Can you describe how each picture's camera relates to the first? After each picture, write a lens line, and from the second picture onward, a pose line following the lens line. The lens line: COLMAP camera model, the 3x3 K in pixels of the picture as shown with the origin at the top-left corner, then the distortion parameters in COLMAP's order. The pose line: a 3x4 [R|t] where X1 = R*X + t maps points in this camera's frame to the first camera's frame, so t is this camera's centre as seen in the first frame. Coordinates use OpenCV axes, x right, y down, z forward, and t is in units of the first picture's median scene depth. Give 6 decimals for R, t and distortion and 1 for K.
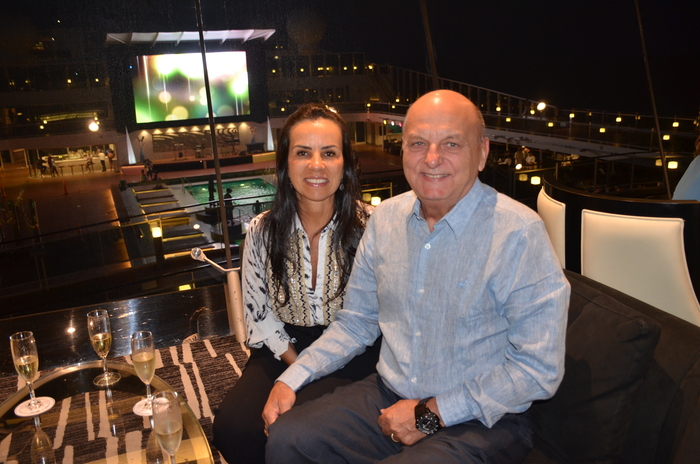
lens RADIAL K [[653.2, 0, 348.5], [0, 653.2, 236.2], [0, 0, 1]] dist [-0.016672, 0.000000]
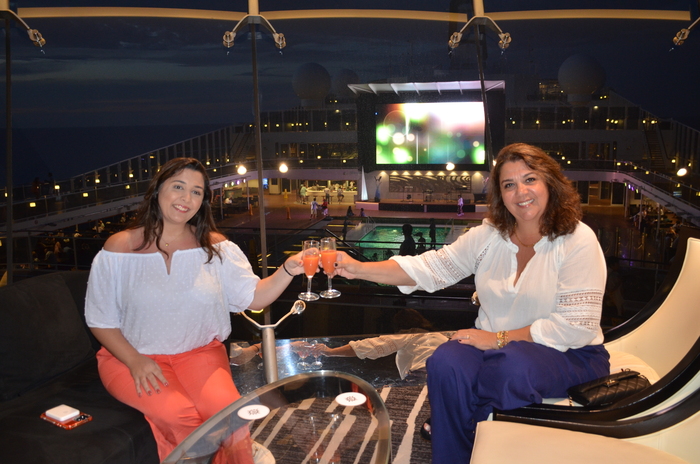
lens RADIAL K [[653.2, 0, 352.0], [0, 653.2, 228.6], [0, 0, 1]] dist [-0.016672, 0.000000]
pose [[0.788643, 0.131952, -0.600526, 0.312311], [-0.175886, 0.984301, -0.014705, -0.042013], [0.589158, 0.117221, 0.799470, 0.106157]]
